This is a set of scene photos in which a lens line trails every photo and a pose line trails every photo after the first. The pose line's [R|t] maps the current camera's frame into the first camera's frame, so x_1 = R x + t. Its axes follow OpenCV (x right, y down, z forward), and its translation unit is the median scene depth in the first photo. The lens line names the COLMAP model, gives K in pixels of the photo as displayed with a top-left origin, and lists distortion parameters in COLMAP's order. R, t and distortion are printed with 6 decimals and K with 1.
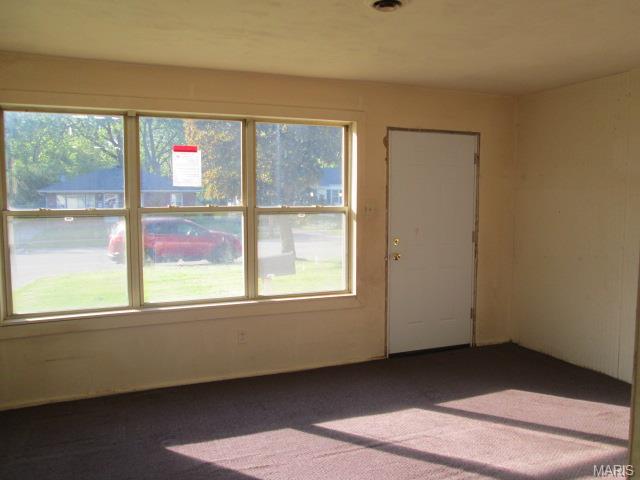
lens RADIAL K [[535.1, 0, 320.2], [0, 535.1, 242.3], [0, 0, 1]] dist [-0.046714, 0.015396]
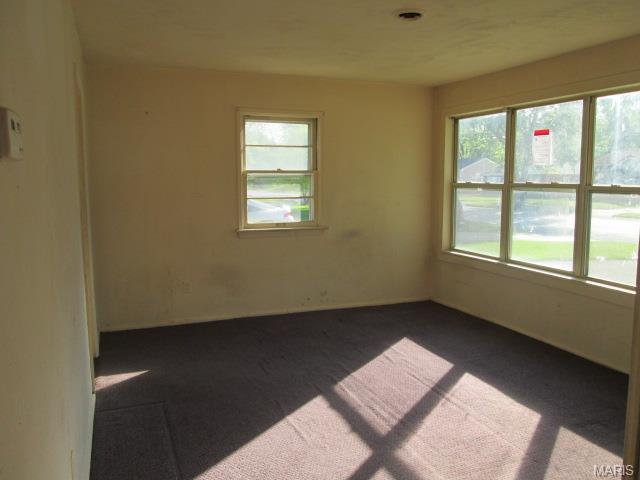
lens RADIAL K [[535.1, 0, 319.6], [0, 535.1, 237.3], [0, 0, 1]] dist [-0.046714, 0.015396]
pose [[-0.019736, 0.114153, -0.993267, 0.954218], [-0.086593, 0.989532, 0.115445, -0.044159], [0.996048, 0.088288, -0.009645, 0.578523]]
